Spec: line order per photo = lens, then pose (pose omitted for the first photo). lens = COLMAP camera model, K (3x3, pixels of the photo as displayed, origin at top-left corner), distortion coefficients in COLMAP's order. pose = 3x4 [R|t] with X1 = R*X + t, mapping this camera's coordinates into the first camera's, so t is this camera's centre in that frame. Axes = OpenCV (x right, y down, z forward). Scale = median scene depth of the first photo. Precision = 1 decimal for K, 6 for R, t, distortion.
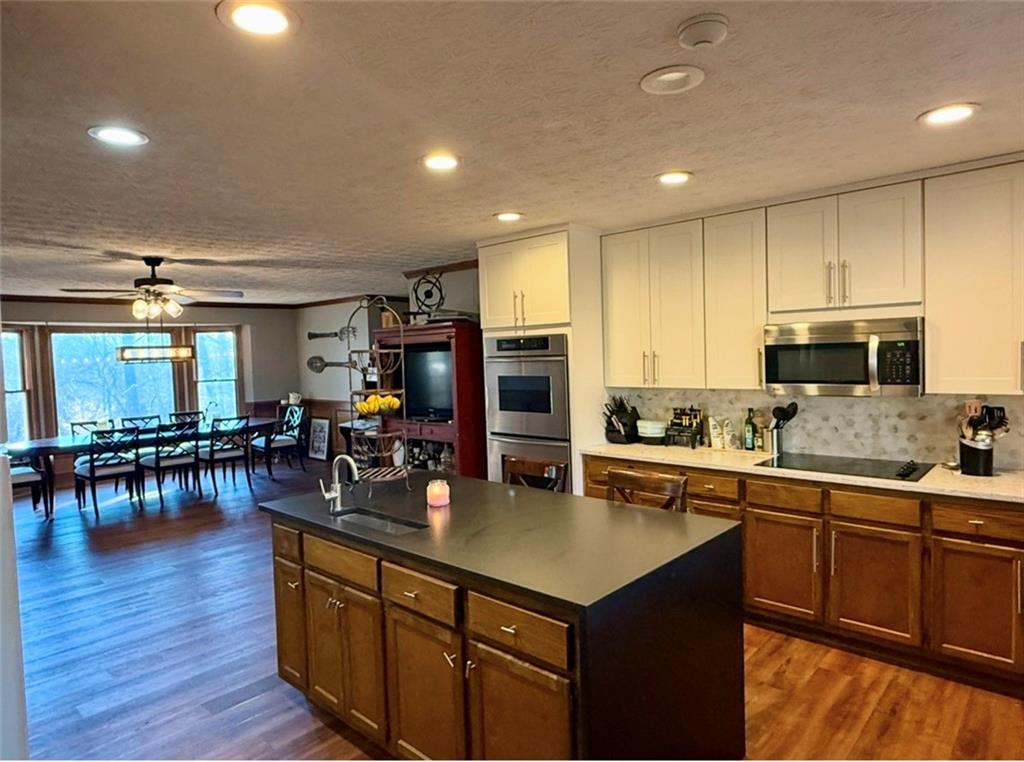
lens RADIAL K [[617.7, 0, 512.9], [0, 617.7, 382.4], [0, 0, 1]] dist [0.001827, -0.002296]
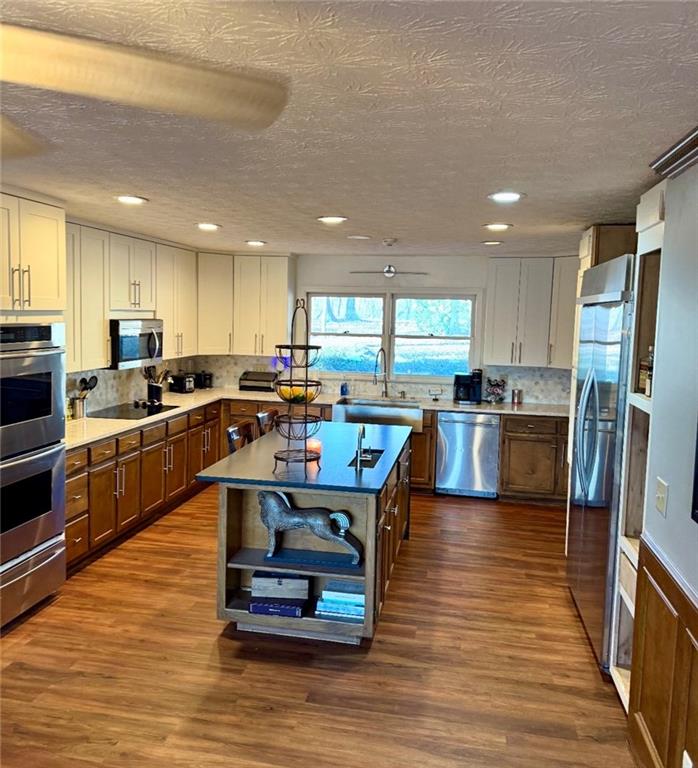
lens RADIAL K [[644.3, 0, 348.5], [0, 644.3, 381.0], [0, 0, 1]] dist [-0.000836, -0.000117]
pose [[-0.524383, -0.074991, 0.848174, -1.078077], [0.029174, 0.993947, 0.105916, -0.093935], [-0.850982, 0.080285, -0.519021, 1.308447]]
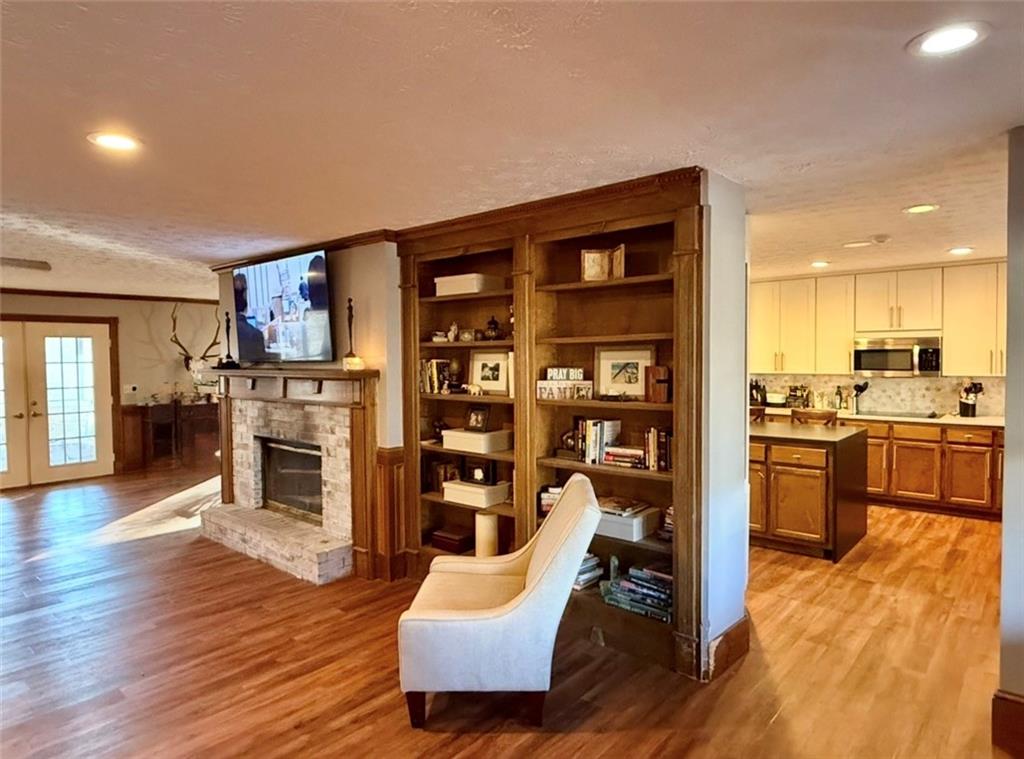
lens RADIAL K [[617.7, 0, 510.4], [0, 617.7, 378.8], [0, 0, 1]] dist [0.001827, -0.002296]
pose [[0.999619, 0.014763, 0.023321, -0.651685], [-0.014598, 0.999867, -0.007248, 0.054131], [-0.023425, 0.006904, 0.999702, -0.807912]]
